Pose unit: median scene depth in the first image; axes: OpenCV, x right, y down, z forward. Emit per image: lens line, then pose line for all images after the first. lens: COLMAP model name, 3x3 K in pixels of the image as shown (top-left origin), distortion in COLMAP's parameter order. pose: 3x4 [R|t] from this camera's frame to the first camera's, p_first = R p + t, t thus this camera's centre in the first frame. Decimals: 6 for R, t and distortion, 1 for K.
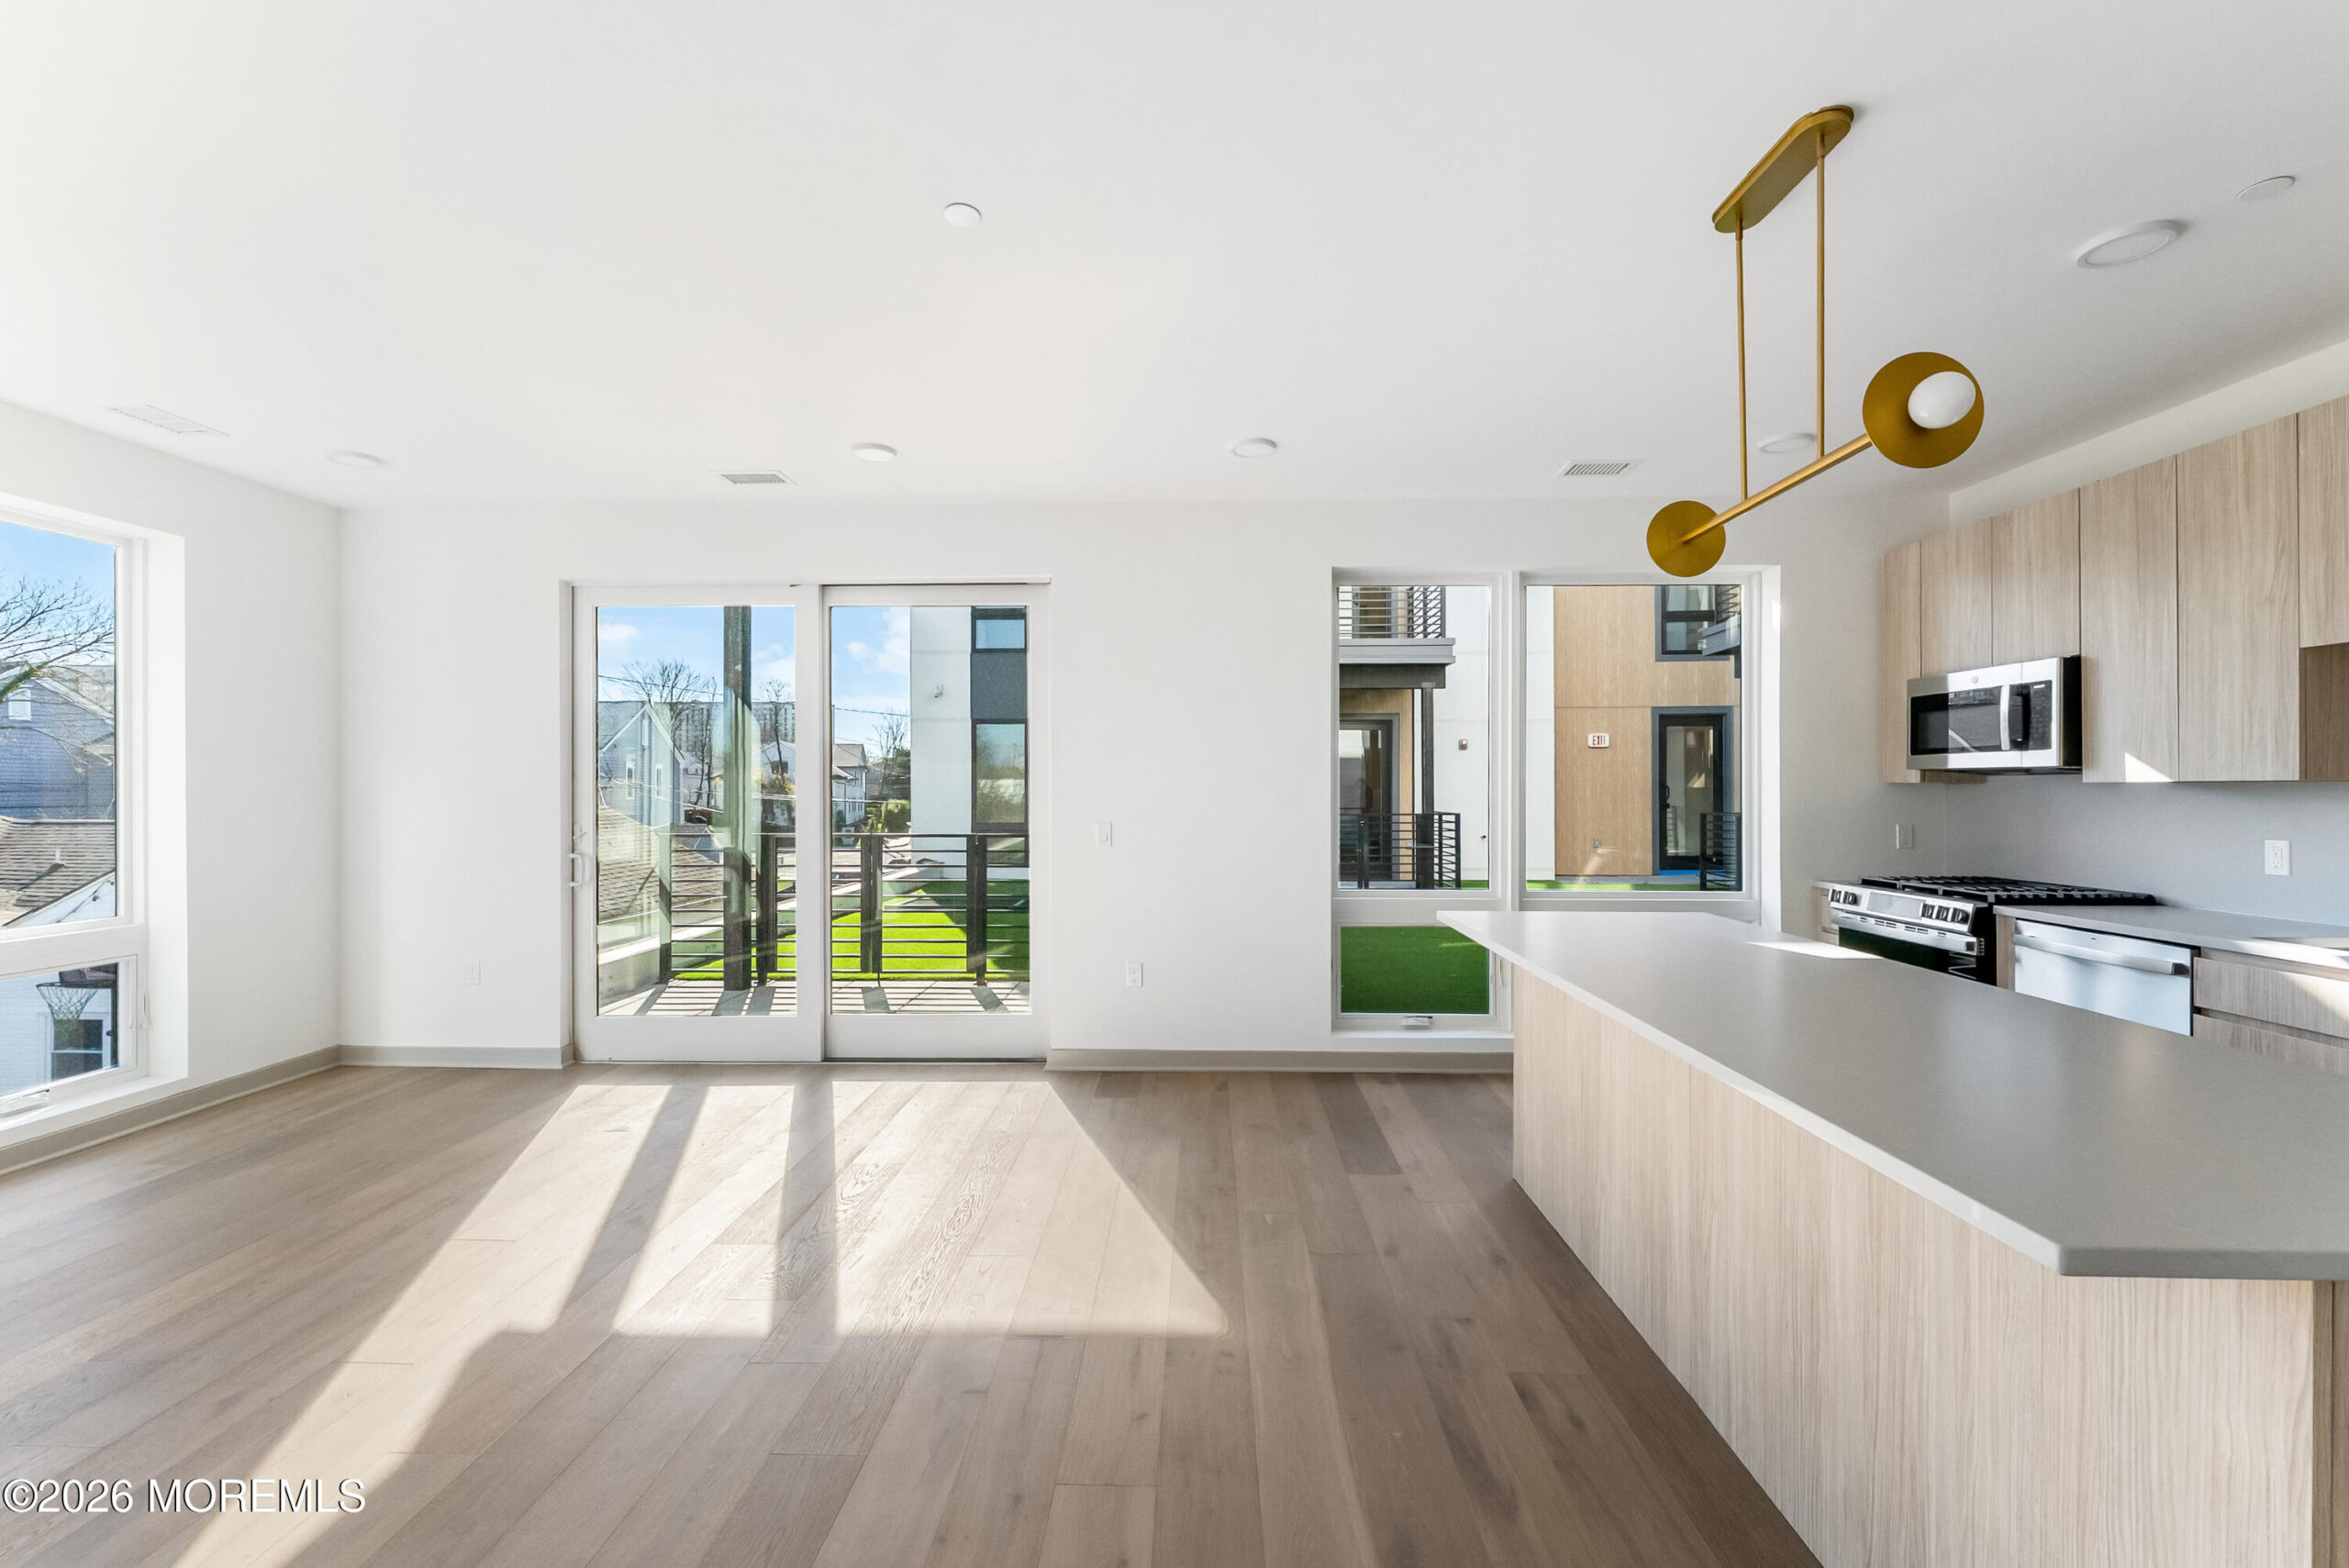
lens RADIAL K [[964.9, 0, 1156.6], [0, 964.9, 787.2], [0, 0, 1]] dist [-0.003303, -0.000299]
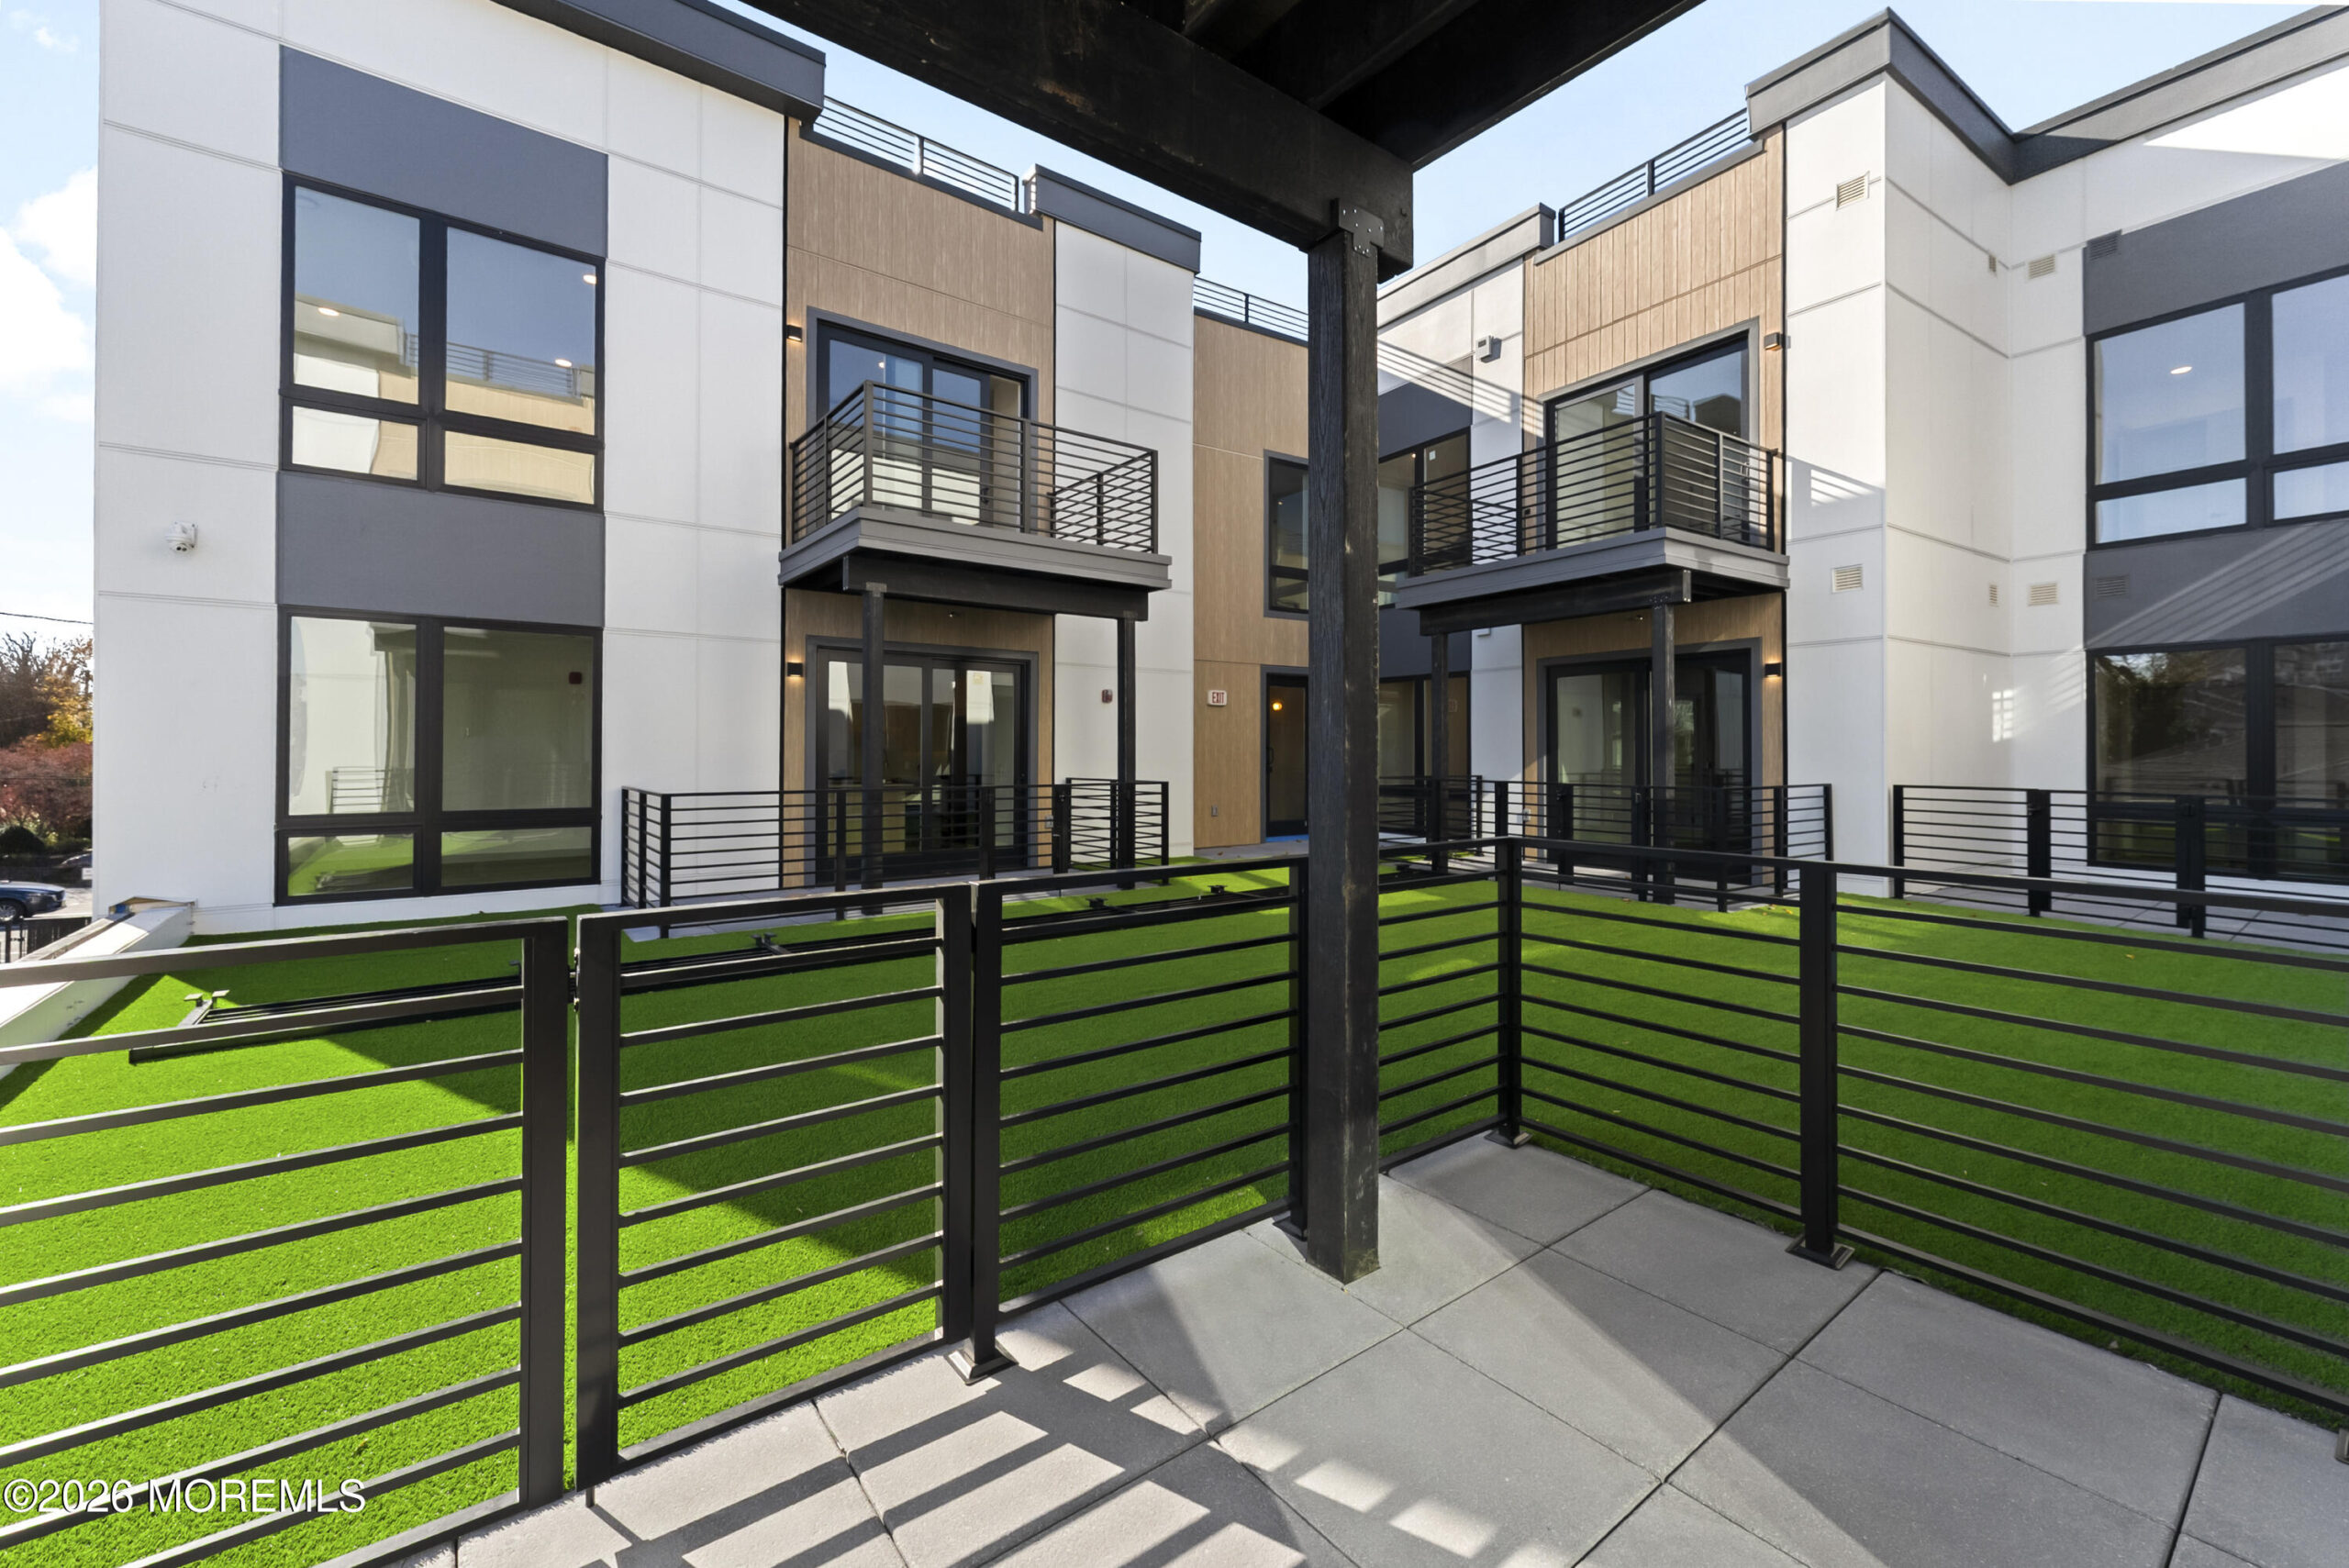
lens RADIAL K [[964.9, 0, 1153.9], [0, 964.9, 752.3], [0, 0, 1]] dist [-0.003303, -0.000299]
pose [[0.764308, 0.002898, 0.644844, -0.172581], [-0.001864, 0.999996, -0.002285, 0.004374], [-0.644848, 0.000544, 0.764311, 0.352712]]
